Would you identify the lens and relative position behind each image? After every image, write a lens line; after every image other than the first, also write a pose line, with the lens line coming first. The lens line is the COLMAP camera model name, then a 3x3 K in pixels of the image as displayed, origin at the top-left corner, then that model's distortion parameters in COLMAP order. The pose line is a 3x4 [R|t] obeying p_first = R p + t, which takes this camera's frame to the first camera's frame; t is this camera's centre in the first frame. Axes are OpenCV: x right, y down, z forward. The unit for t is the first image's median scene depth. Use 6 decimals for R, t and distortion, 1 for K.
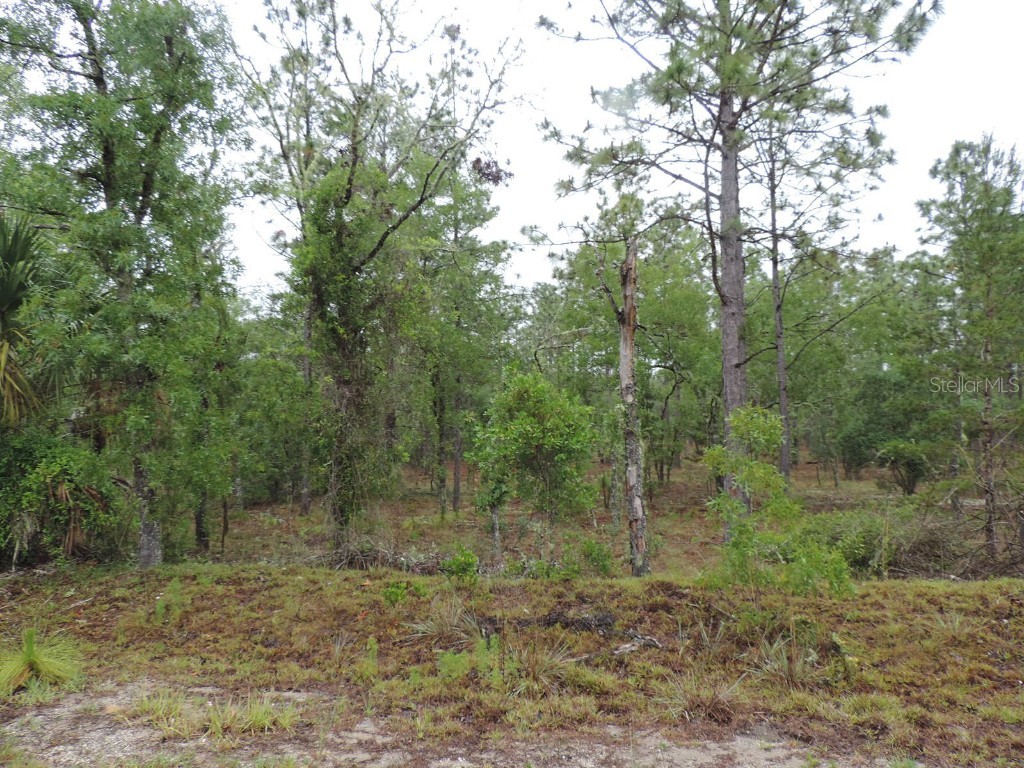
lens RADIAL K [[733.6, 0, 512.8], [0, 733.6, 389.8], [0, 0, 1]] dist [-0.019100, 0.002407]
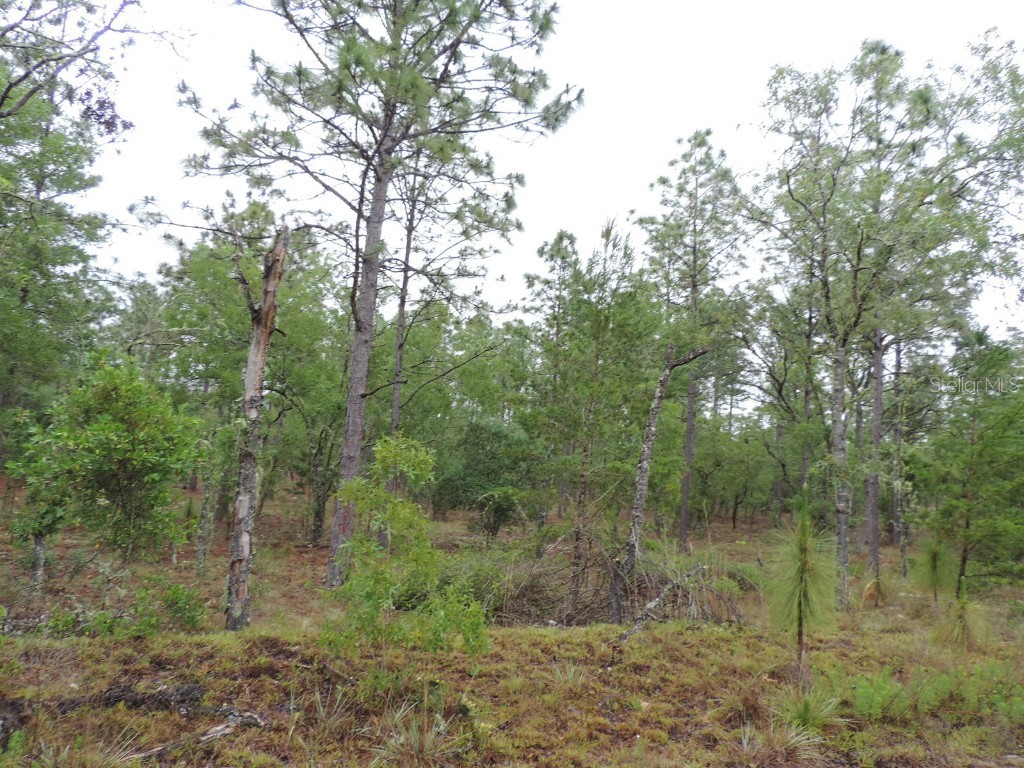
lens RADIAL K [[733.6, 0, 514.7], [0, 733.6, 387.5], [0, 0, 1]] dist [-0.019100, 0.002407]
pose [[0.853334, 0.134981, 0.503589, -0.006883], [-0.110509, 0.990785, -0.078311, 0.010173], [-0.509519, 0.011175, 0.860387, 0.091704]]
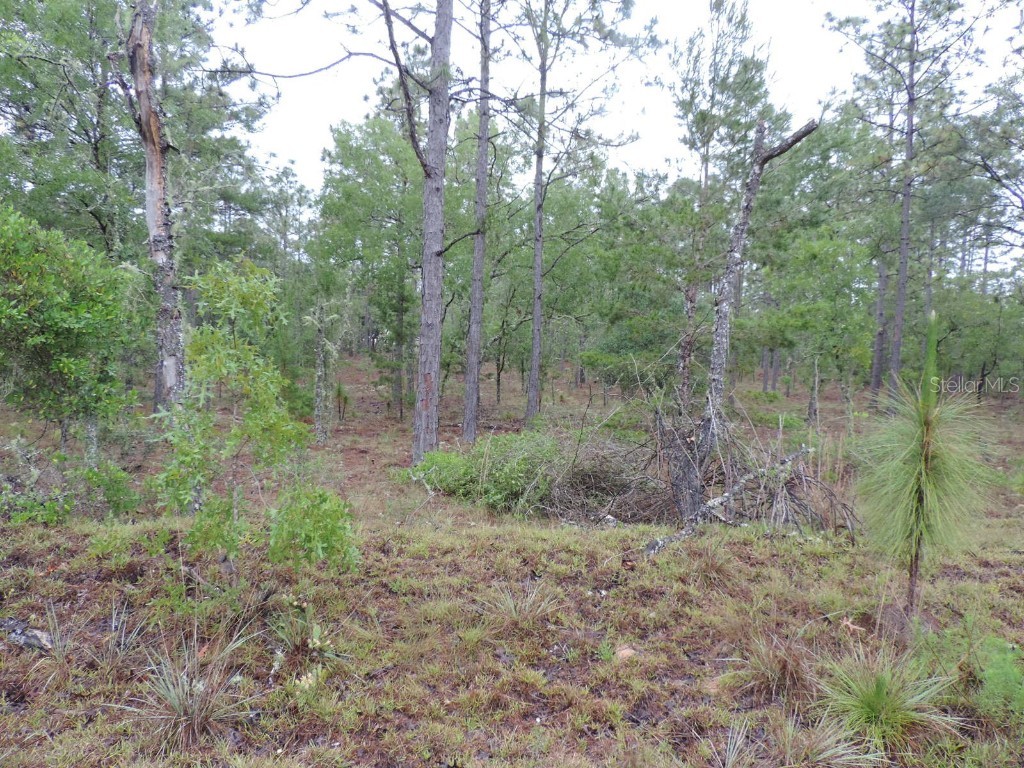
lens RADIAL K [[733.6, 0, 513.5], [0, 733.6, 385.1], [0, 0, 1]] dist [-0.019100, 0.002407]
pose [[0.970448, 0.038273, 0.238258, 0.221740], [-0.064625, 0.992498, 0.103788, 0.025705], [-0.232498, -0.116118, 0.965640, 0.188202]]
